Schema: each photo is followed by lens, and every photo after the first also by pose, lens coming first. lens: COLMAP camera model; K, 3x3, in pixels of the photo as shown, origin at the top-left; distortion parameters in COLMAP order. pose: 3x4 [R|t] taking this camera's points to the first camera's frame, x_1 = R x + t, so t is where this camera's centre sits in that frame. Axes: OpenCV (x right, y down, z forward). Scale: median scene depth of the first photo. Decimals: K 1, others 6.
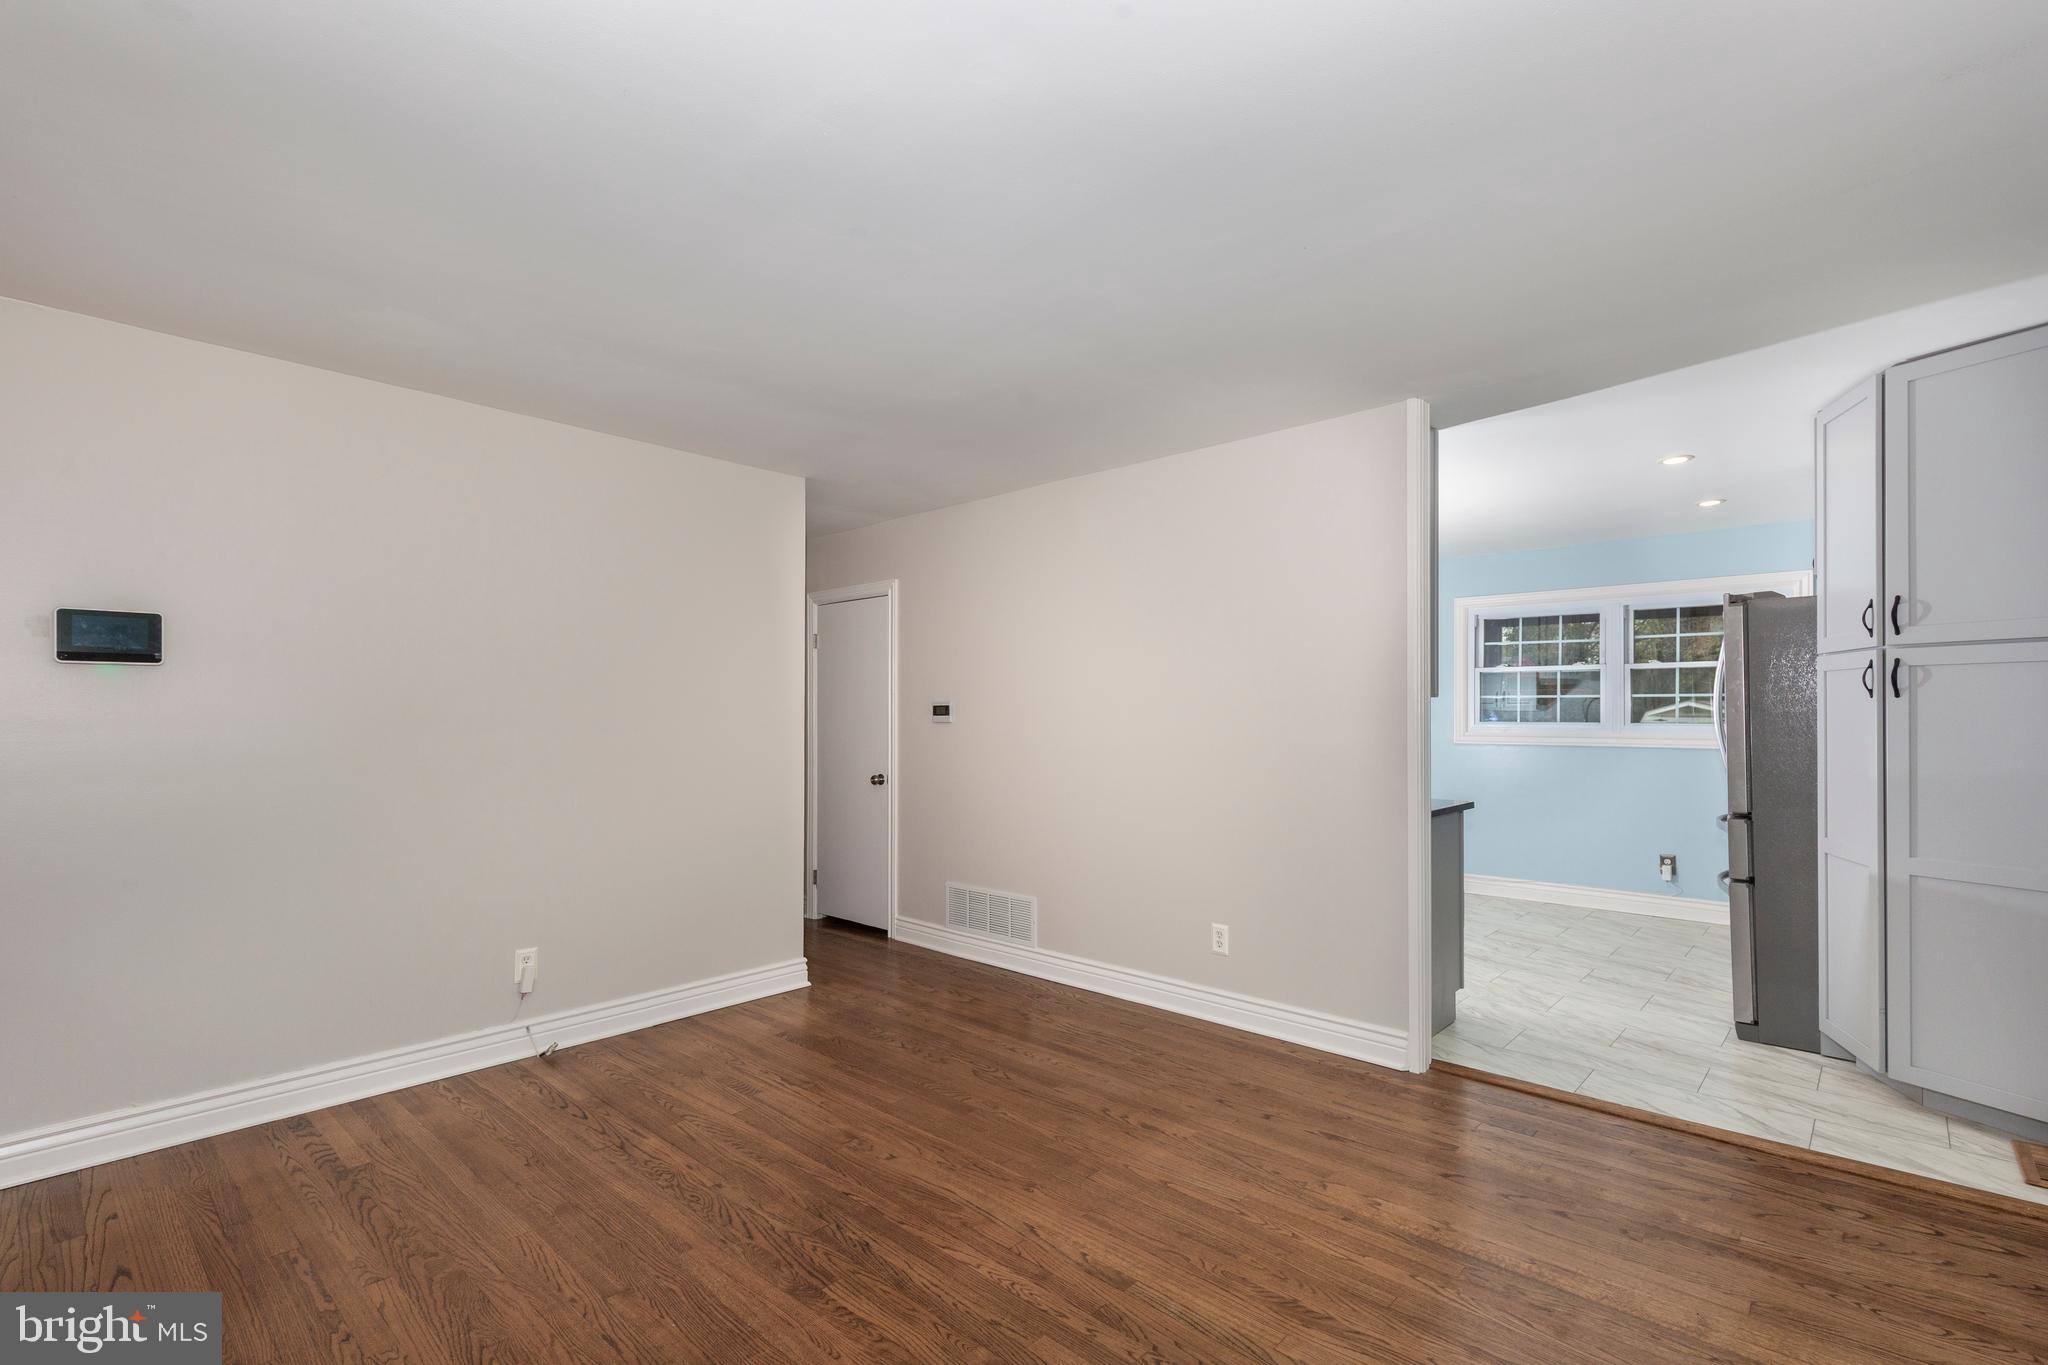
lens RADIAL K [[941.2, 0, 1011.1], [0, 941.2, 700.6], [0, 0, 1]] dist [0.011638, -0.002977]
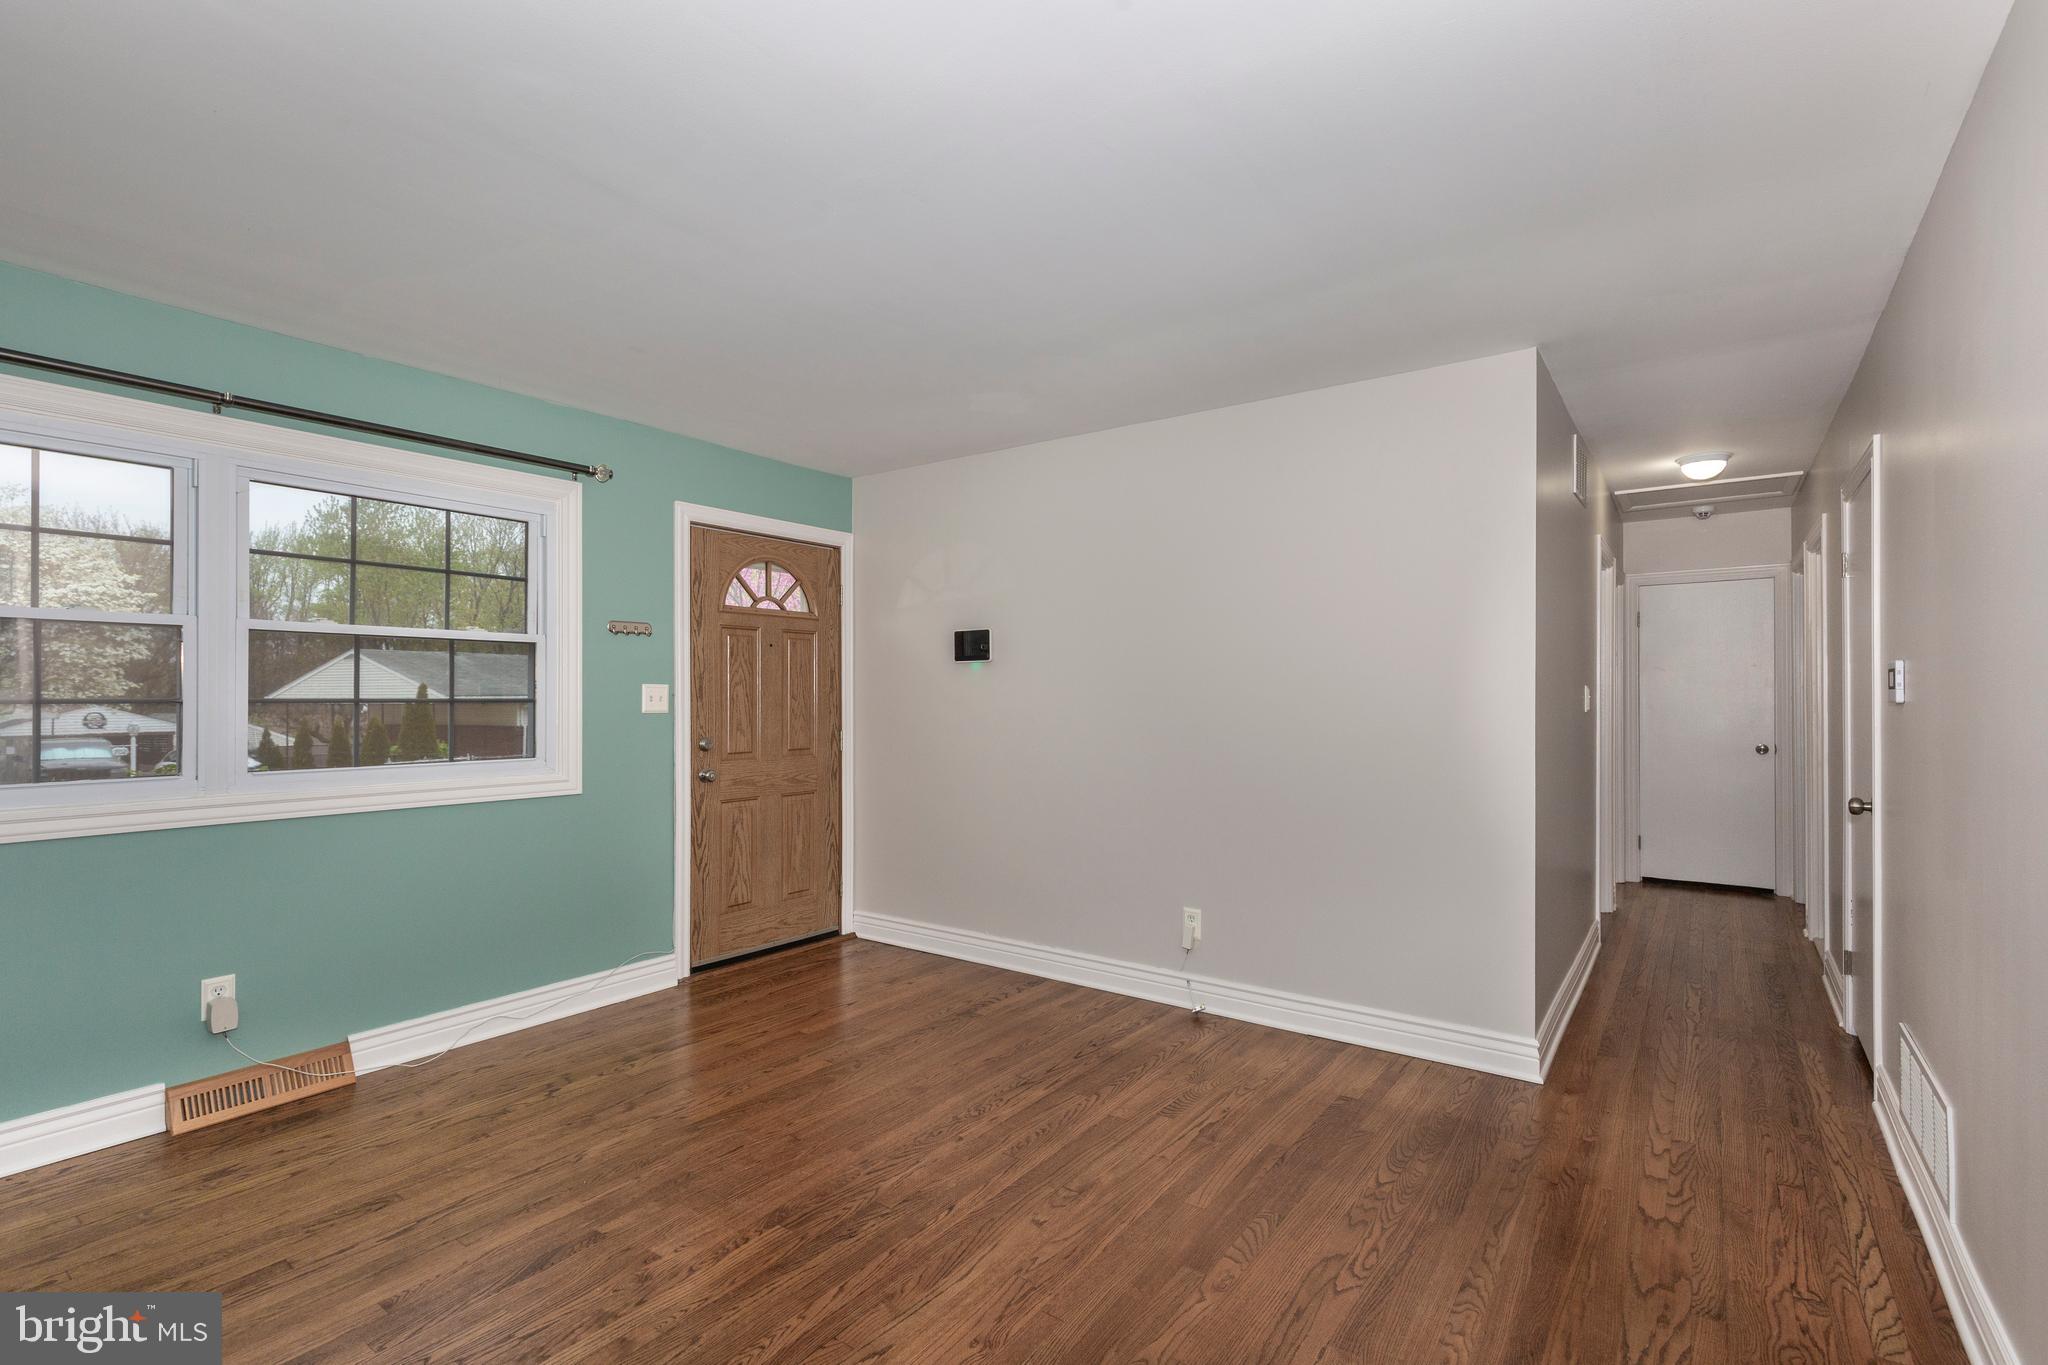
lens RADIAL K [[941.2, 0, 1037.2], [0, 941.2, 685.1], [0, 0, 1]] dist [0.011638, -0.002977]
pose [[0.142015, -0.008106, -0.989831, 0.612288], [0.010667, 0.999921, -0.006658, 0.011980], [0.989807, -0.009613, 0.142090, 0.768395]]
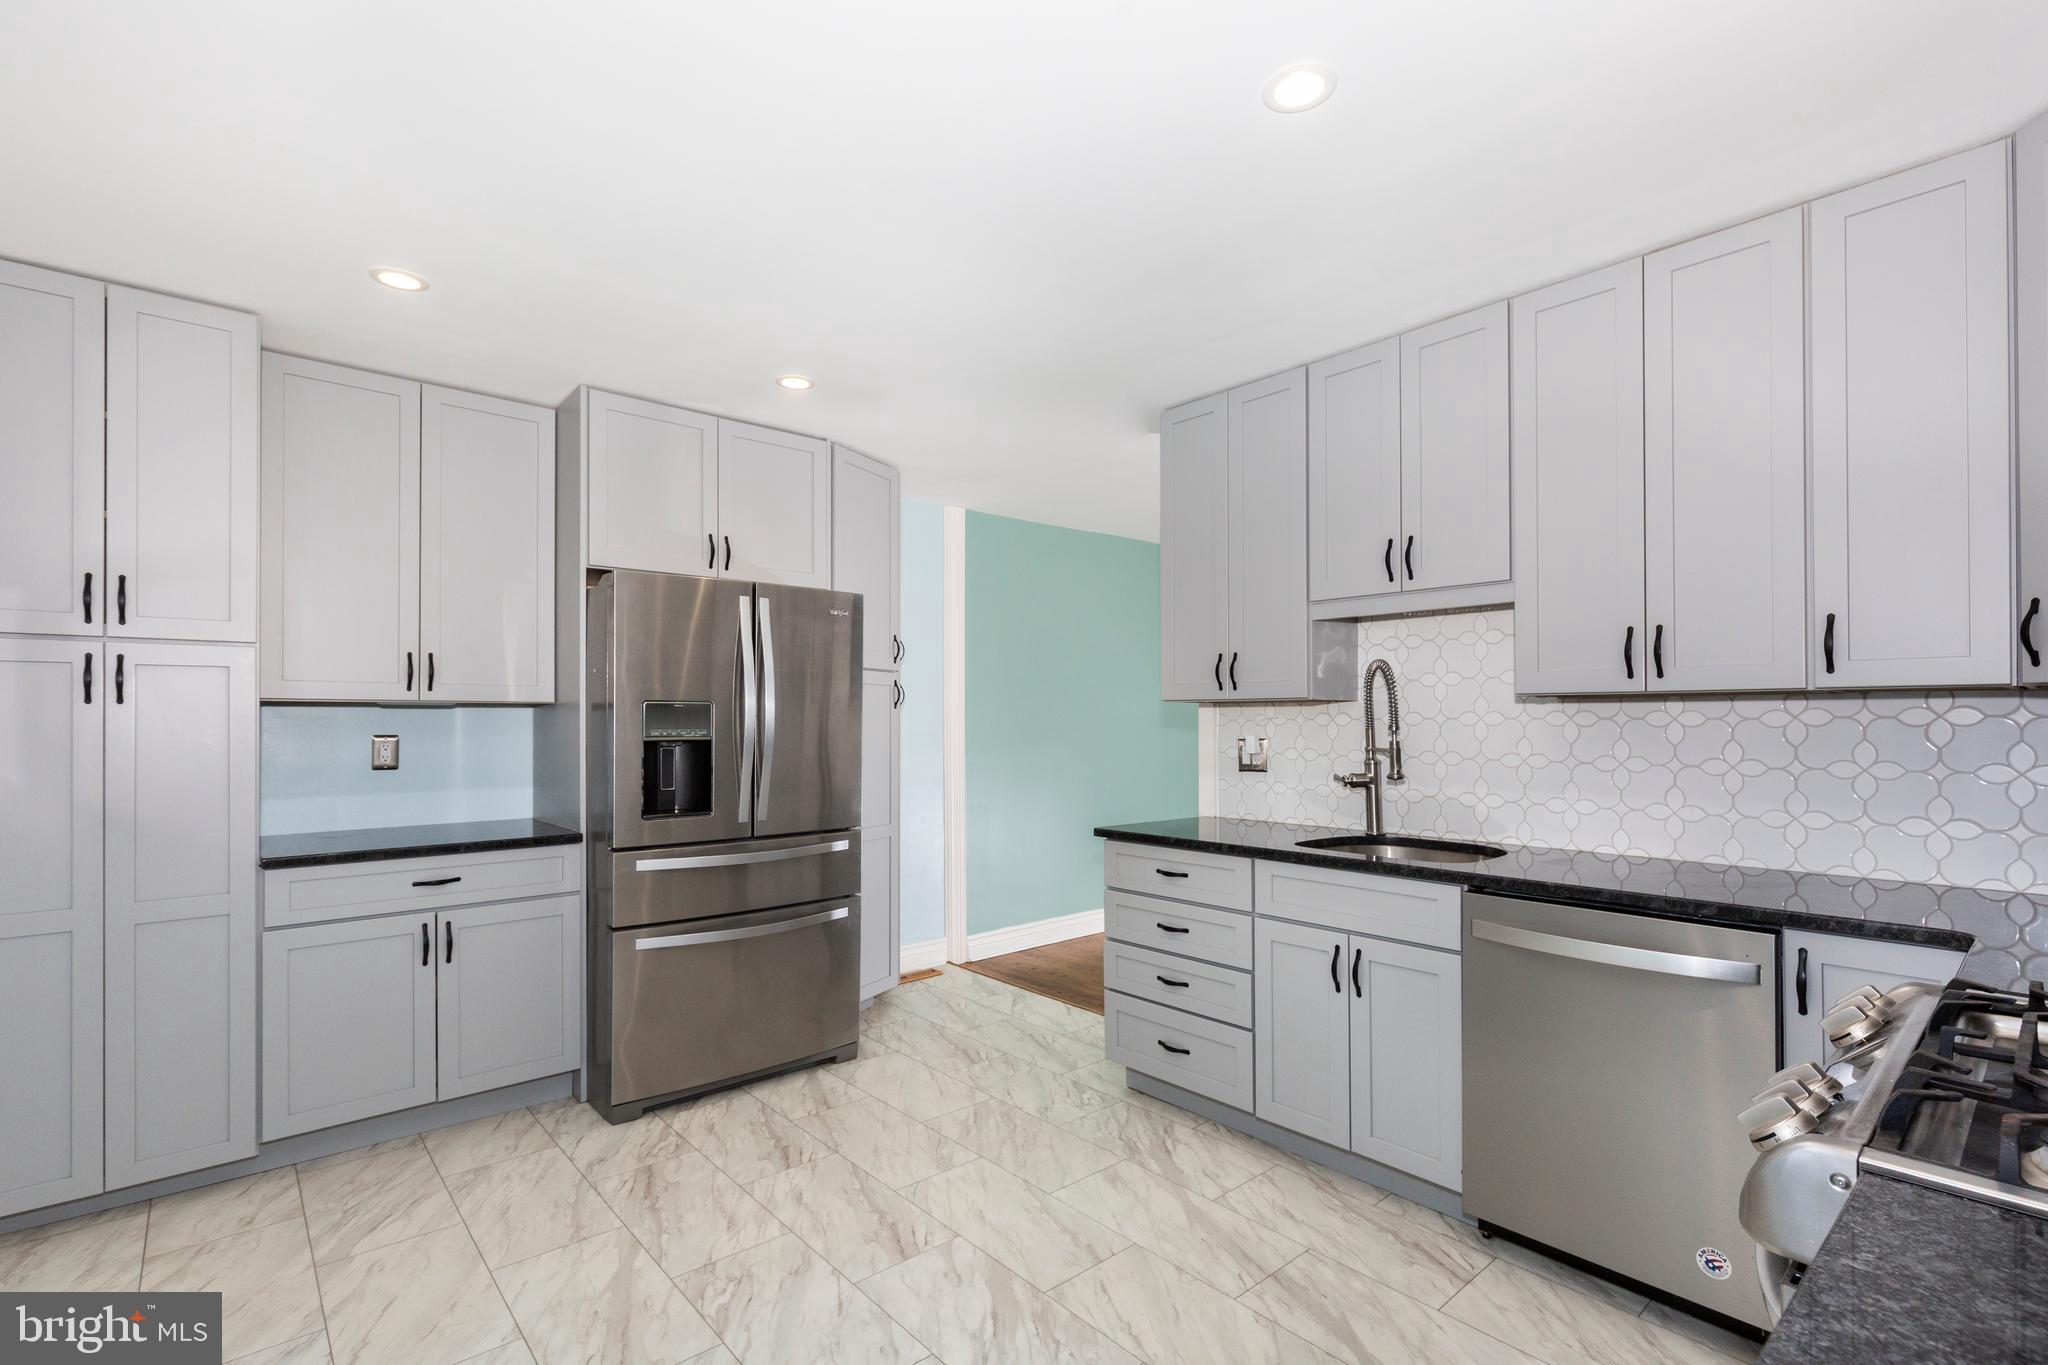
lens RADIAL K [[941.2, 0, 1010.5], [0, 941.2, 716.3], [0, 0, 1]] dist [0.011638, -0.002977]
pose [[-0.993591, 0.000341, 0.113030, 0.594452], [-0.001677, 0.999841, -0.017753, 0.031741], [-0.113018, -0.017829, -0.993433, 2.289646]]
